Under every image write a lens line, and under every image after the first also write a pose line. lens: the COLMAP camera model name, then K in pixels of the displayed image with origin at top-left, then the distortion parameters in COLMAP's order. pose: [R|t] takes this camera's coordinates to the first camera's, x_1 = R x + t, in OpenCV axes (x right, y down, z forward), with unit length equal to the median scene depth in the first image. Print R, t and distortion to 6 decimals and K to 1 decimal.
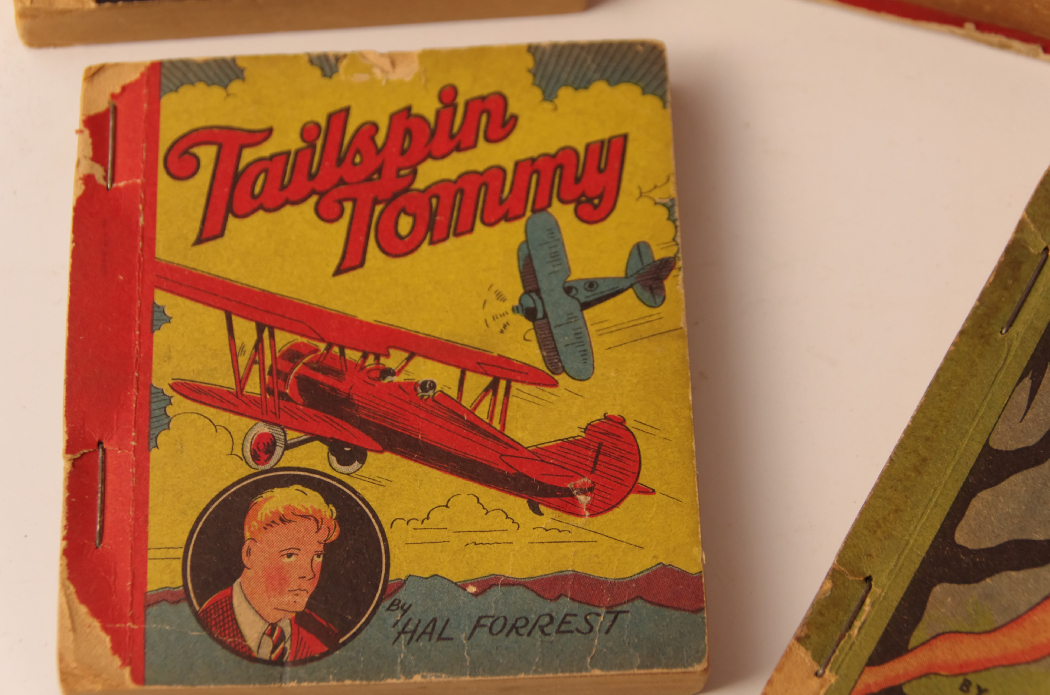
lens RADIAL K [[2518.2, 0, 526.7], [0, 2518.2, 347.3], [0, 0, 1]] dist [-0.262637, 0.000000]
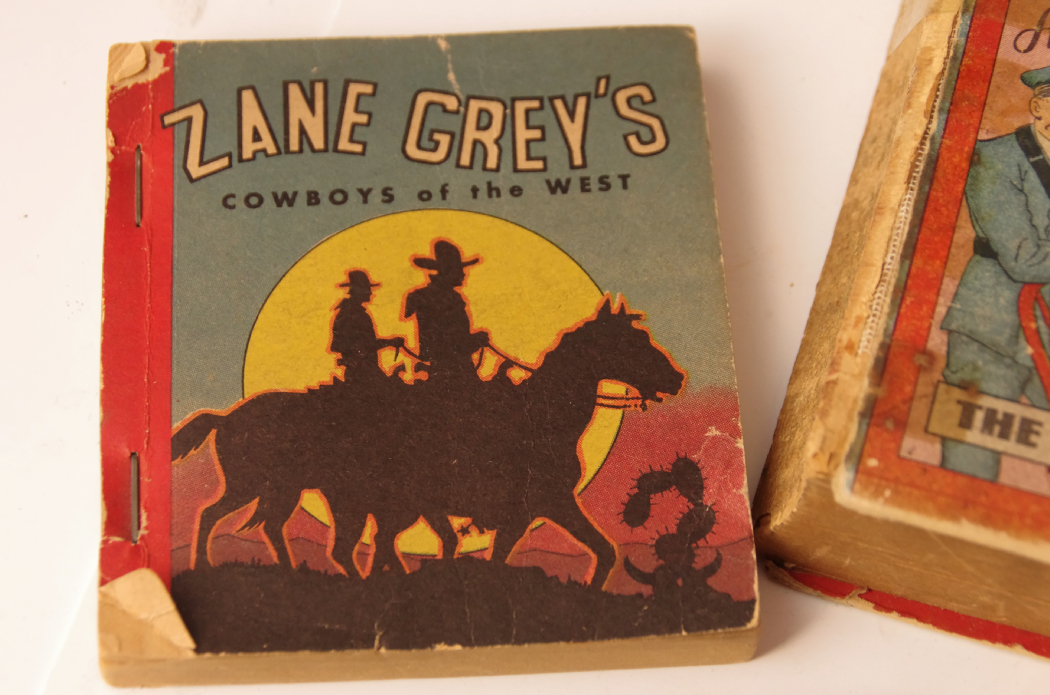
lens RADIAL K [[2518.2, 0, 525.6], [0, 2518.2, 346.7], [0, 0, 1]] dist [-0.262637, 0.000000]
pose [[0.999540, 0.022507, 0.020308, -0.085413], [-0.021373, 0.998290, -0.054404, -0.219572], [-0.021497, 0.053945, 0.998312, 0.135205]]
